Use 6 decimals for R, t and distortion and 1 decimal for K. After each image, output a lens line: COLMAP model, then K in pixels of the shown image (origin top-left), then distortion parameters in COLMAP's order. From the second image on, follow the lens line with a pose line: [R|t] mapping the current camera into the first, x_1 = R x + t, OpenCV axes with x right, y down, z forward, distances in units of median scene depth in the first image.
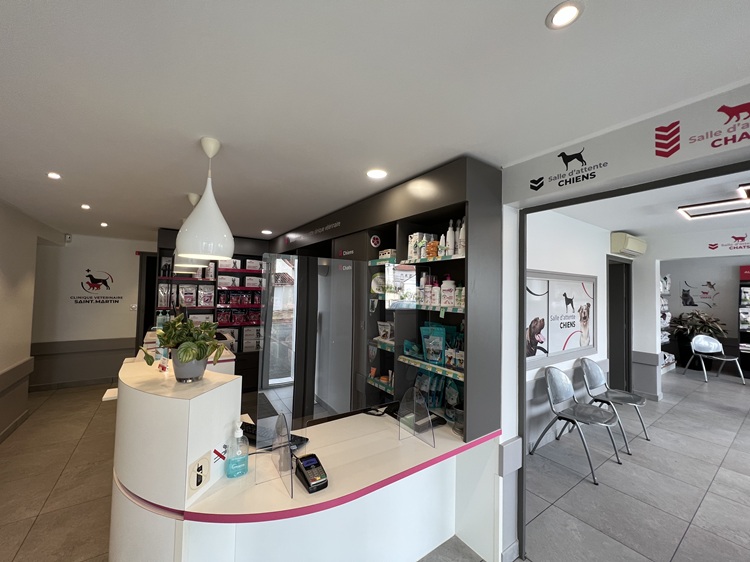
lens RADIAL K [[296.9, 0, 375.0], [0, 296.9, 281.0], [0, 0, 1]] dist [-0.000339, -0.000220]
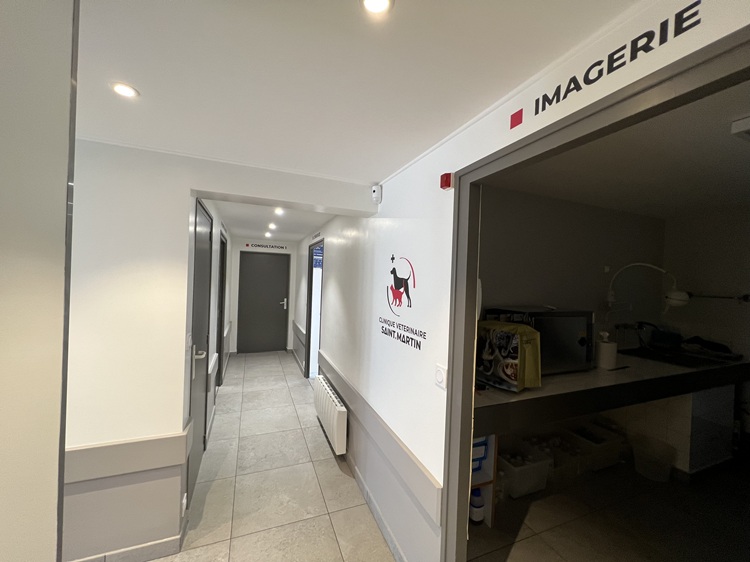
lens RADIAL K [[296.9, 0, 375.0], [0, 296.9, 281.0], [0, 0, 1]] dist [-0.000339, -0.000220]
pose [[-0.213409, -0.025863, -0.976621, -0.547938], [-0.010060, 0.999655, -0.024275, 0.006913], [0.976911, 0.004644, -0.213596, 1.056397]]
